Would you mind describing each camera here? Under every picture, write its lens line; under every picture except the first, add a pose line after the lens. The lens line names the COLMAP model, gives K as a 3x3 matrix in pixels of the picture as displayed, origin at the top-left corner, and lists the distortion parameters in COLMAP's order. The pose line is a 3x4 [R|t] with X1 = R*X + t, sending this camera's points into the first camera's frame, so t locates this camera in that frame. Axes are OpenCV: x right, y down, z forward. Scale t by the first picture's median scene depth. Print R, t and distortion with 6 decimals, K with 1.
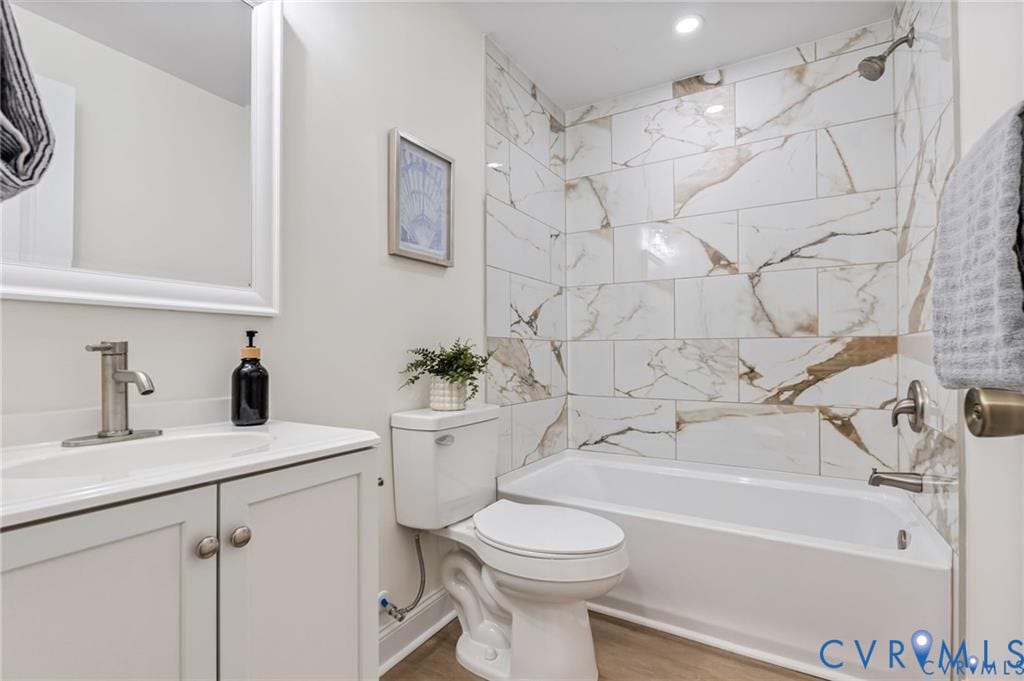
lens RADIAL K [[469.3, 0, 510.9], [0, 469.3, 346.5], [0, 0, 1]] dist [-0.013186, 0.002879]
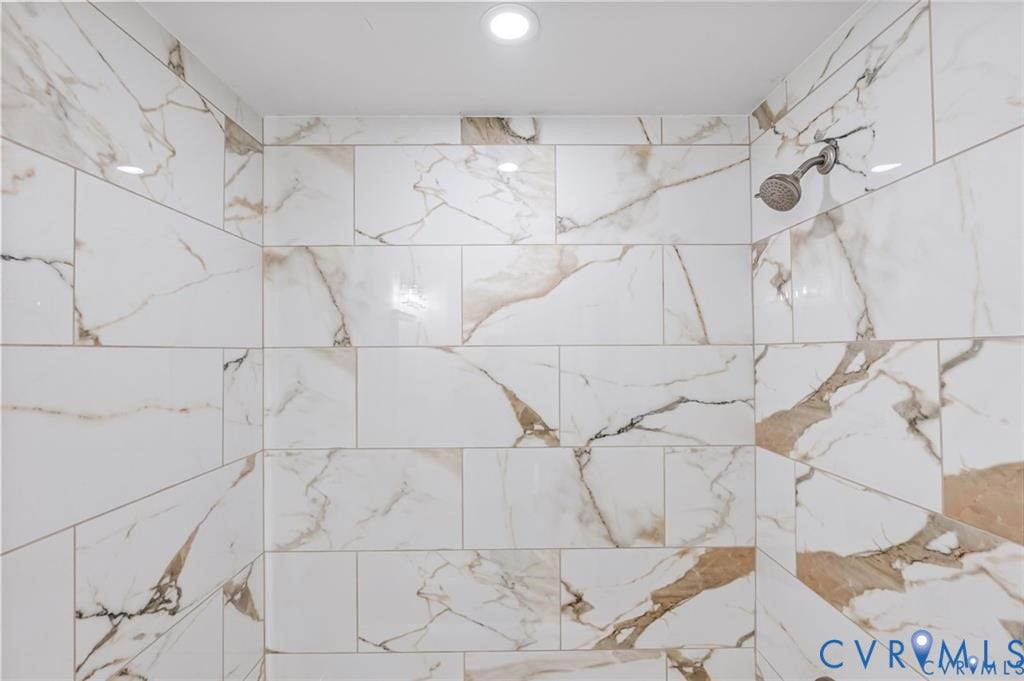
lens RADIAL K [[469.3, 0, 514.8], [0, 469.3, 343.5], [0, 0, 1]] dist [-0.013186, 0.002879]
pose [[0.850191, 0.005950, 0.526441, 0.096144], [-0.002060, 0.999966, -0.007976, -0.285903], [-0.526470, 0.005697, 0.850174, 0.481039]]
